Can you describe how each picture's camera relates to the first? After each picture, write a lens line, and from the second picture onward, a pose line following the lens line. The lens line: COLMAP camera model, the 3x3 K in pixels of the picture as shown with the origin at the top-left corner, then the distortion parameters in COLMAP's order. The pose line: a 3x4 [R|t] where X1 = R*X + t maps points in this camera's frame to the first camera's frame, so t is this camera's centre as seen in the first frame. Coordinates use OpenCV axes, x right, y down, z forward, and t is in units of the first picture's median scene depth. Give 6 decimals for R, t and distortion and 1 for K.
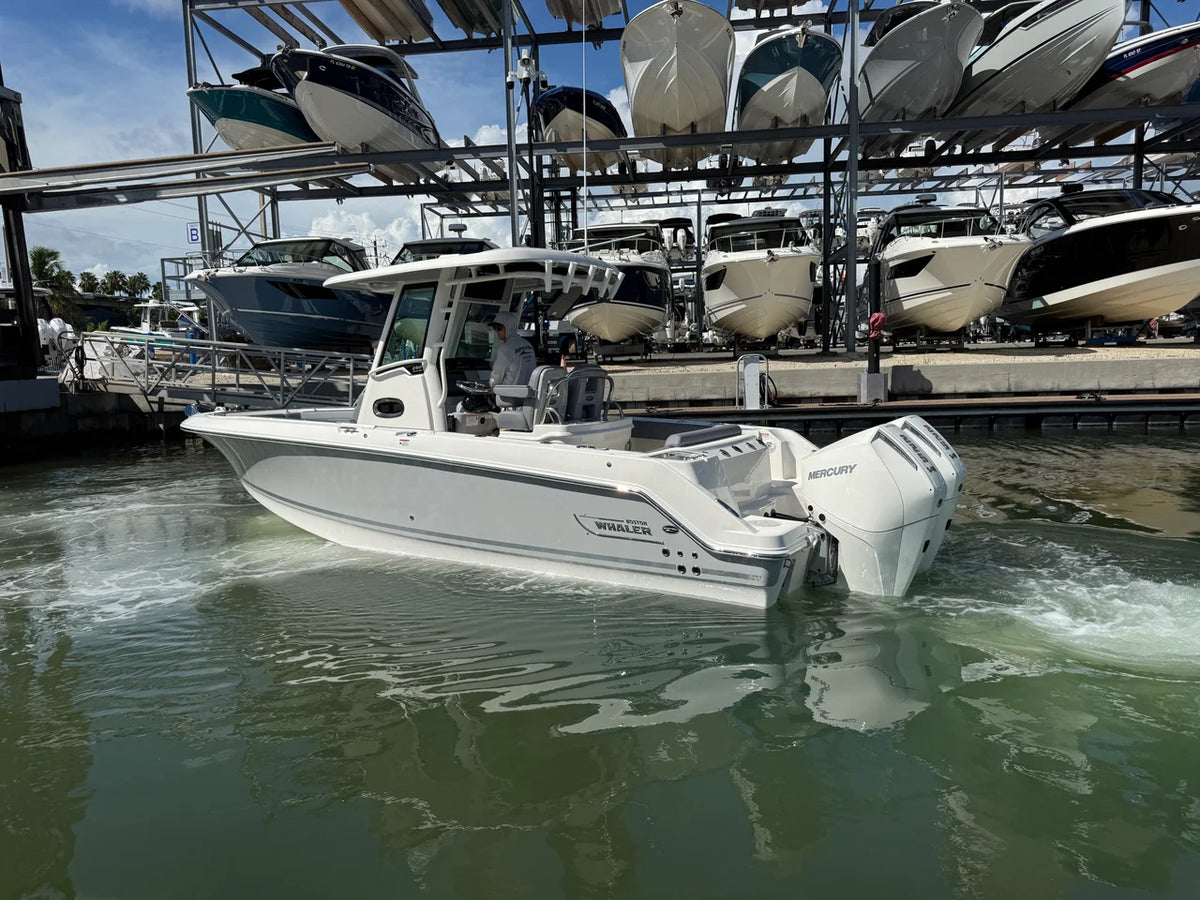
lens RADIAL K [[845.7, 0, 593.6], [0, 845.7, 450.6], [0, 0, 1]] dist [0.104899, -0.170995]
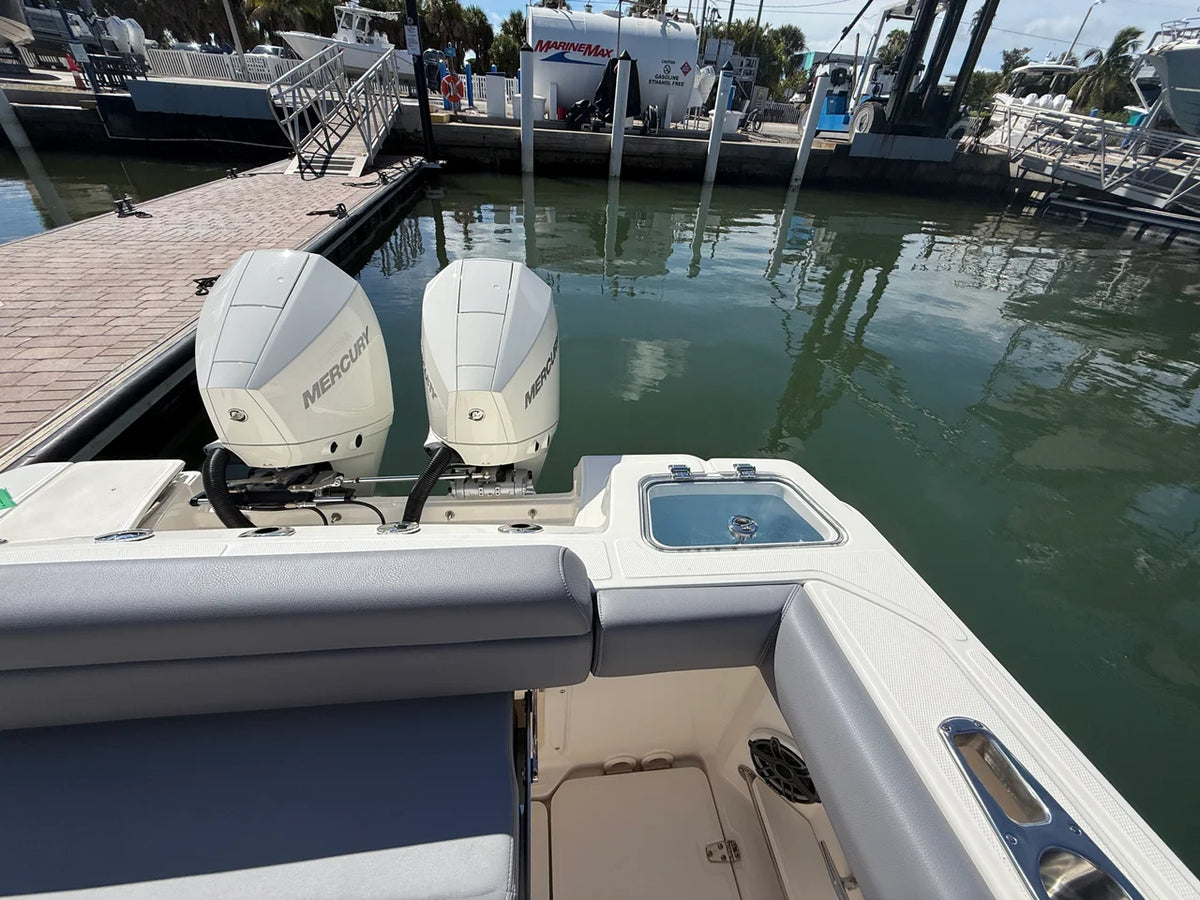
lens RADIAL K [[477.8, 0, 597.9], [0, 477.8, 452.5], [0, 0, 1]] dist [0.000030, 0.000077]
pose [[0.264770, 0.603469, -0.752145, 0.115679], [-0.179249, 0.797188, 0.576508, -0.011358], [0.947506, -0.017821, 0.319242, 0.086323]]
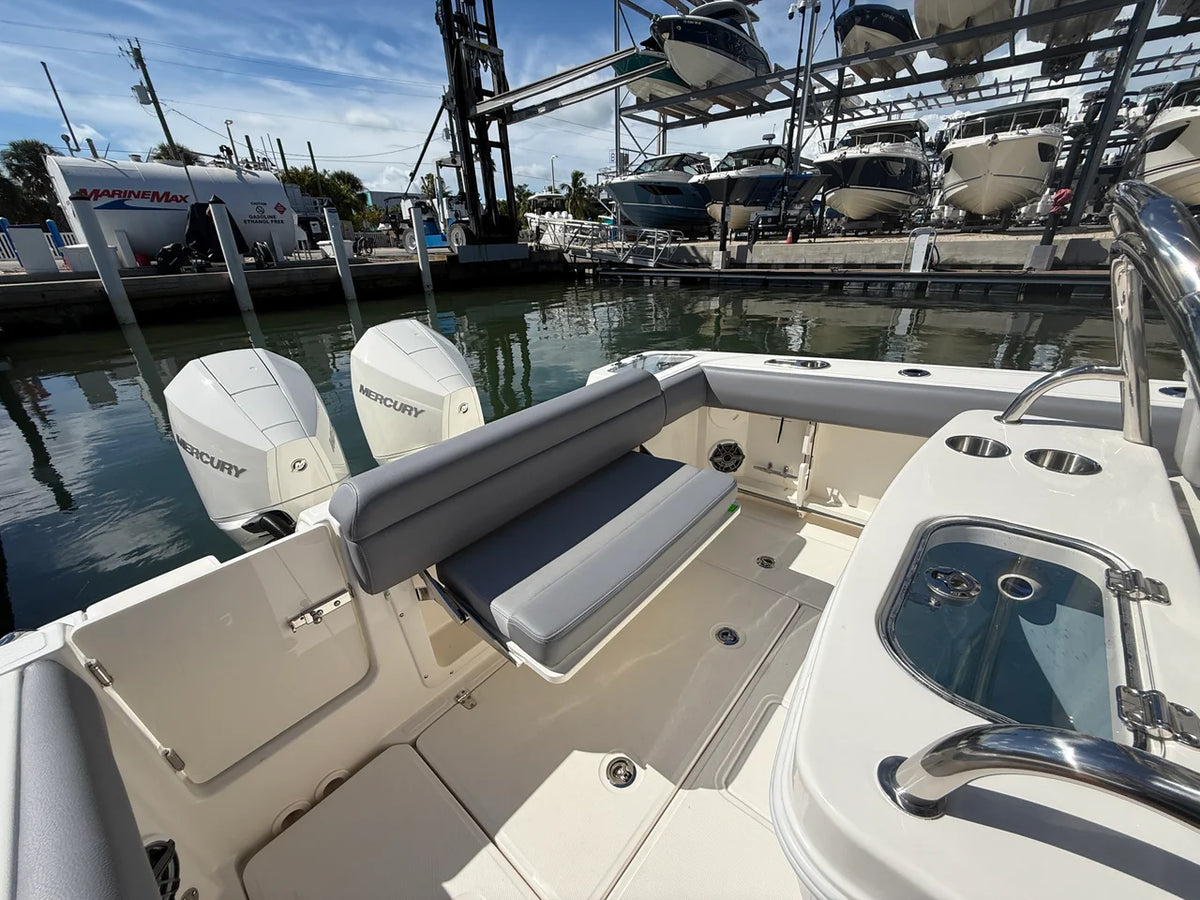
lens RADIAL K [[477.8, 0, 597.9], [0, 477.8, 452.5], [0, 0, 1]] dist [0.000030, 0.000077]
pose [[0.843483, 0.224031, -0.488208, 0.129520], [-0.058703, 0.941877, 0.330791, -0.000492], [0.533939, -0.250357, 0.807608, 0.029786]]
